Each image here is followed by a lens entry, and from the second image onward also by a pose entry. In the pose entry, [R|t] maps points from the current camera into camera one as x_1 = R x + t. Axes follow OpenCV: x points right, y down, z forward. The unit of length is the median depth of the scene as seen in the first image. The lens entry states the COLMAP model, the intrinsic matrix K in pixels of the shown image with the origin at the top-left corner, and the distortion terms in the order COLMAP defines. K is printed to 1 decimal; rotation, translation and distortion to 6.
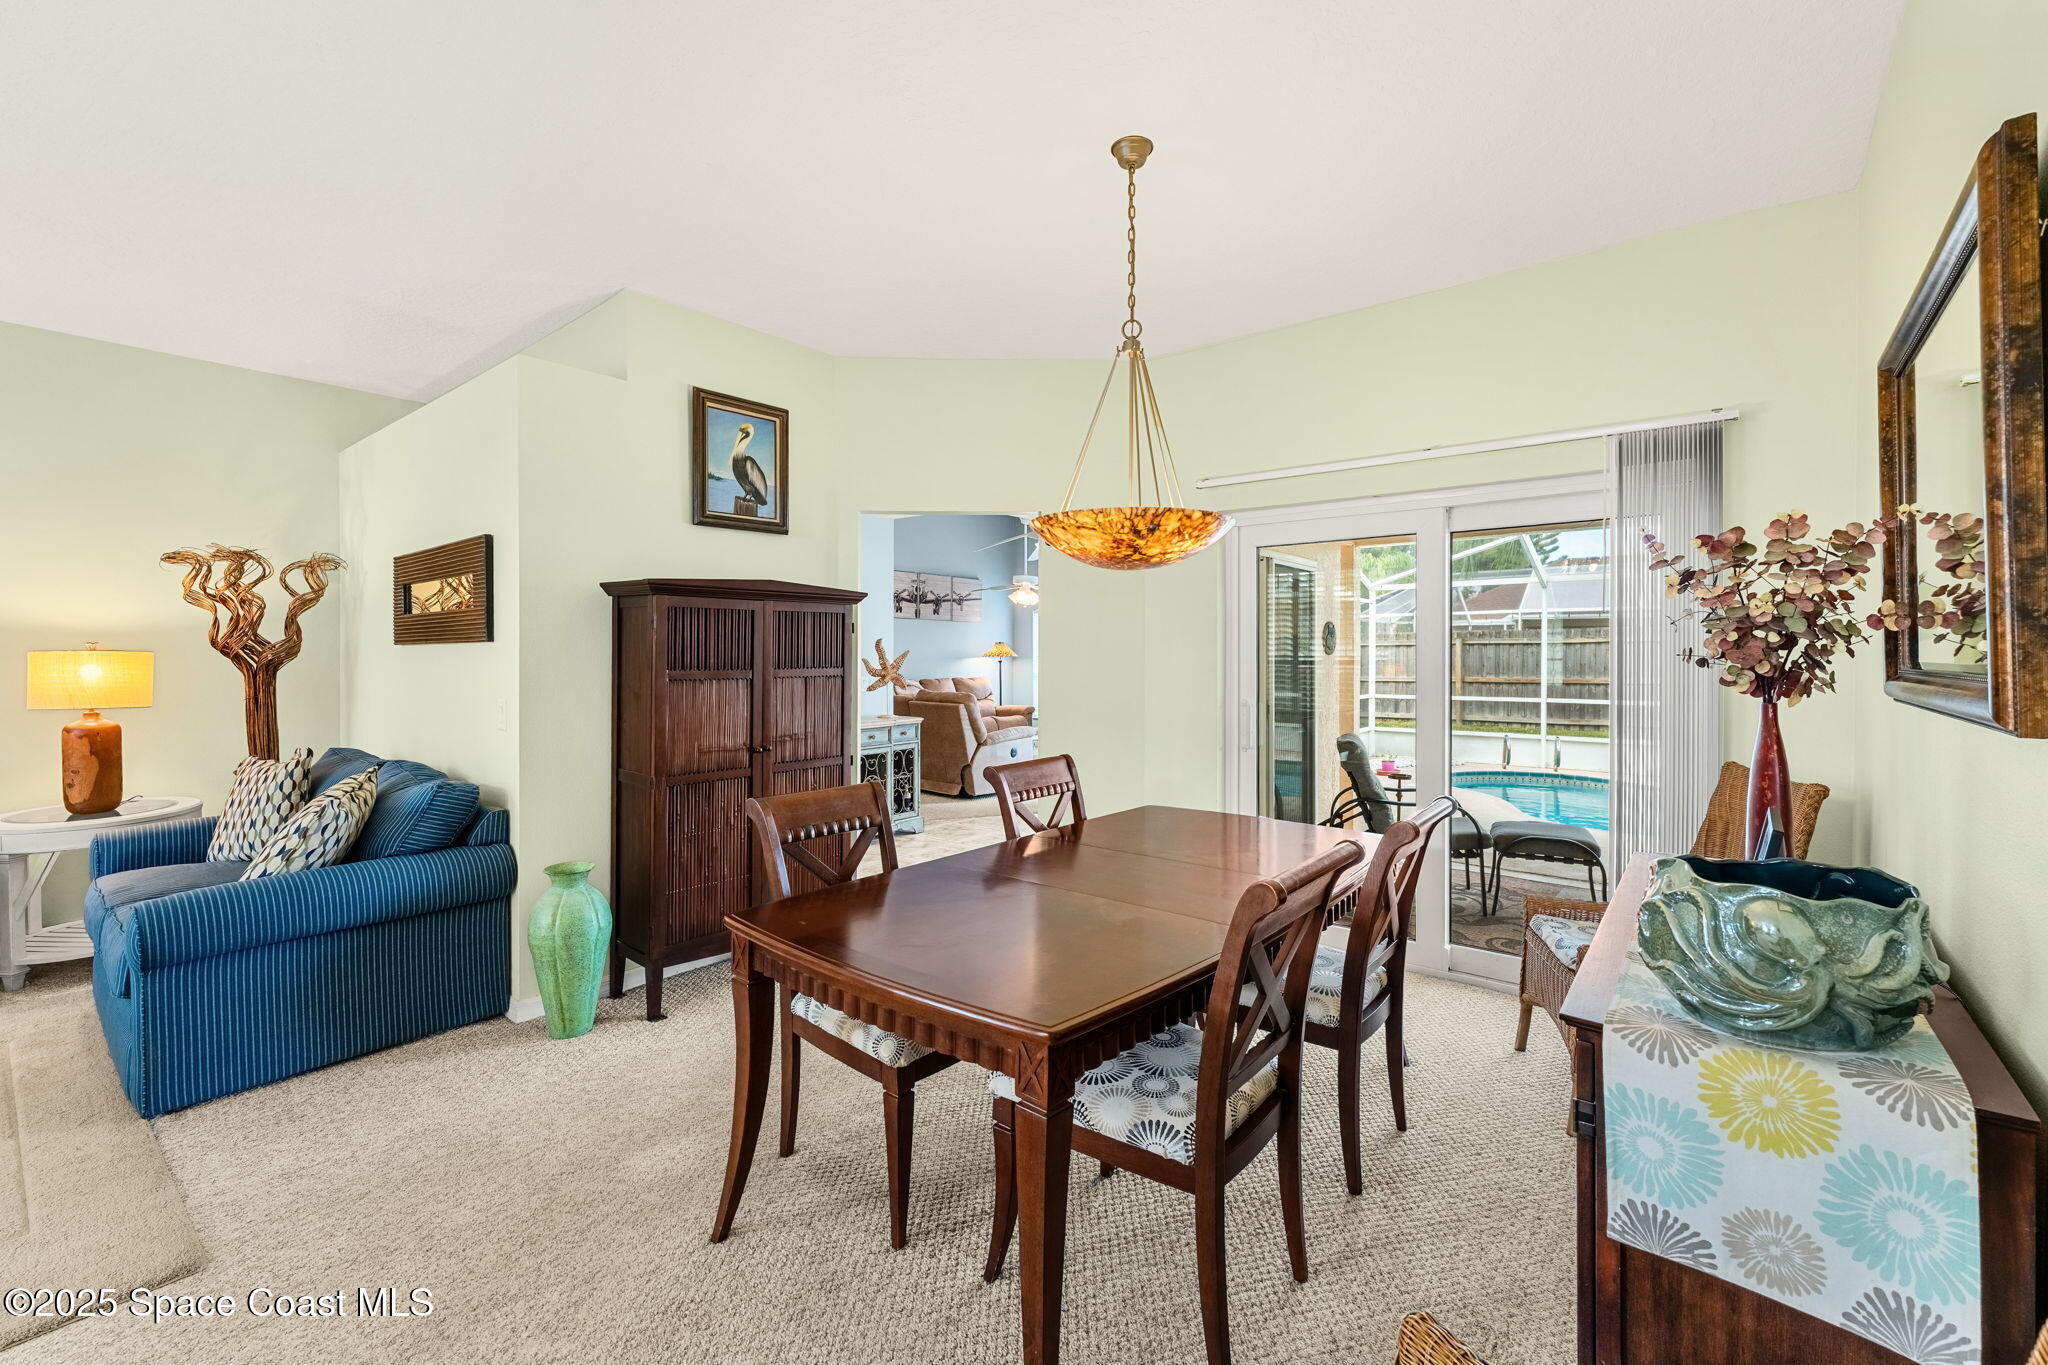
lens RADIAL K [[842.7, 0, 1010.4], [0, 842.7, 667.0], [0, 0, 1]] dist [-0.001634, -0.000188]
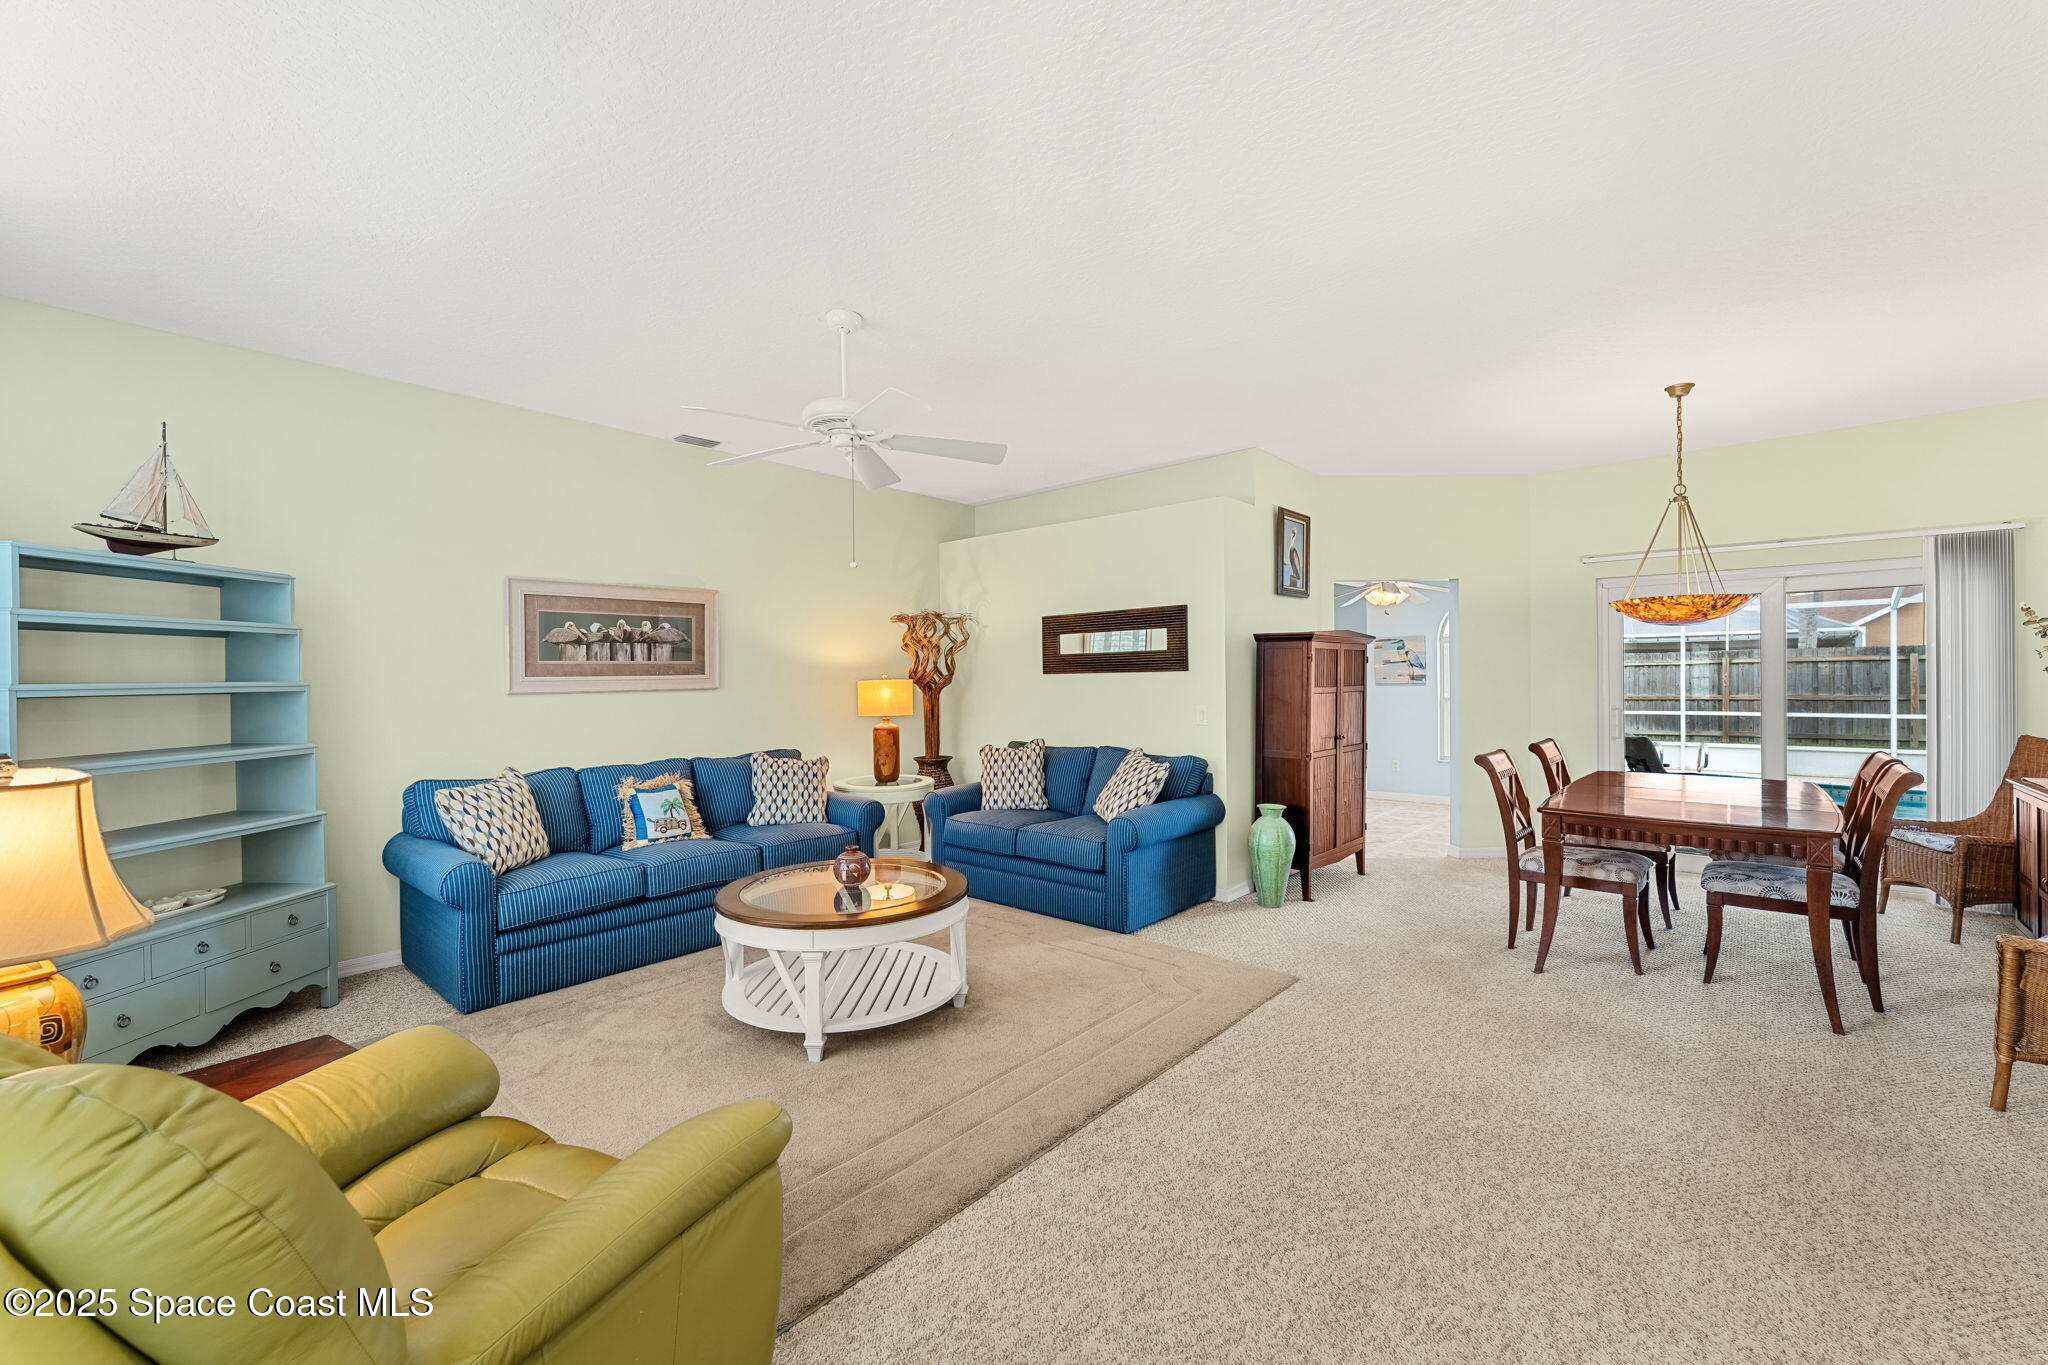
lens RADIAL K [[797.2, 0, 1016.6], [0, 797.2, 682.5], [0, 0, 1]] dist [0.000269, 0.000004]
pose [[0.998189, -0.009469, -0.059408, -0.805475], [0.008881, 0.999909, -0.010148, 0.004758], [0.059498, 0.009602, 0.998182, -0.521345]]
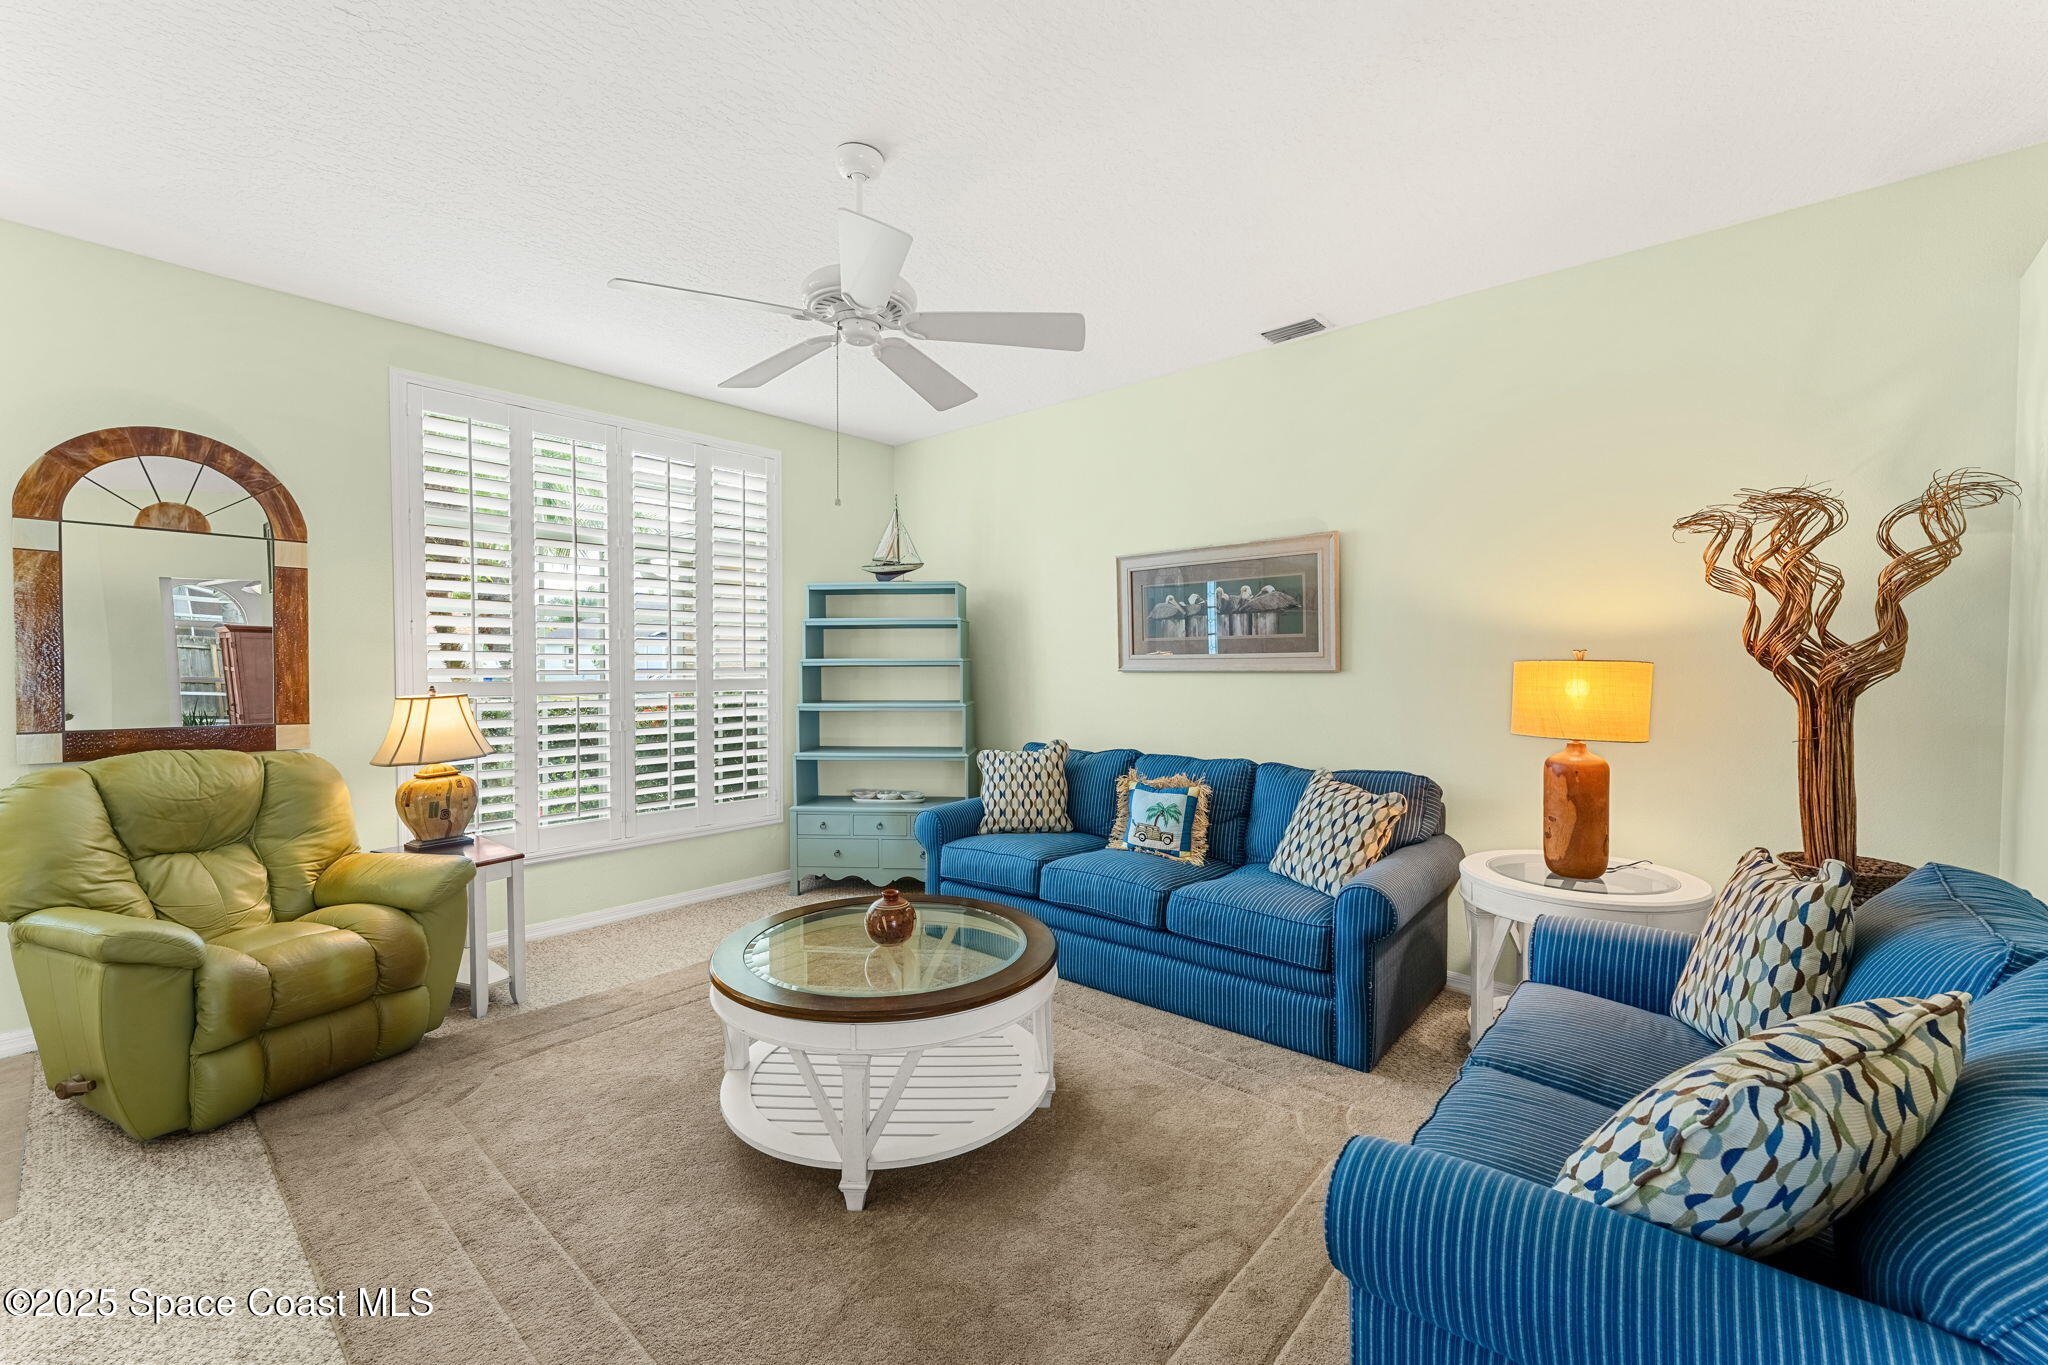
lens RADIAL K [[817.0, 0, 1009.2], [0, 817.0, 673.9], [0, 0, 1]] dist [0.001254, 0.000103]
pose [[-0.043611, 0.016088, -0.998919, -0.359481], [-0.016361, 0.999725, 0.016816, -0.012064], [0.998915, 0.017076, -0.043336, 0.555376]]
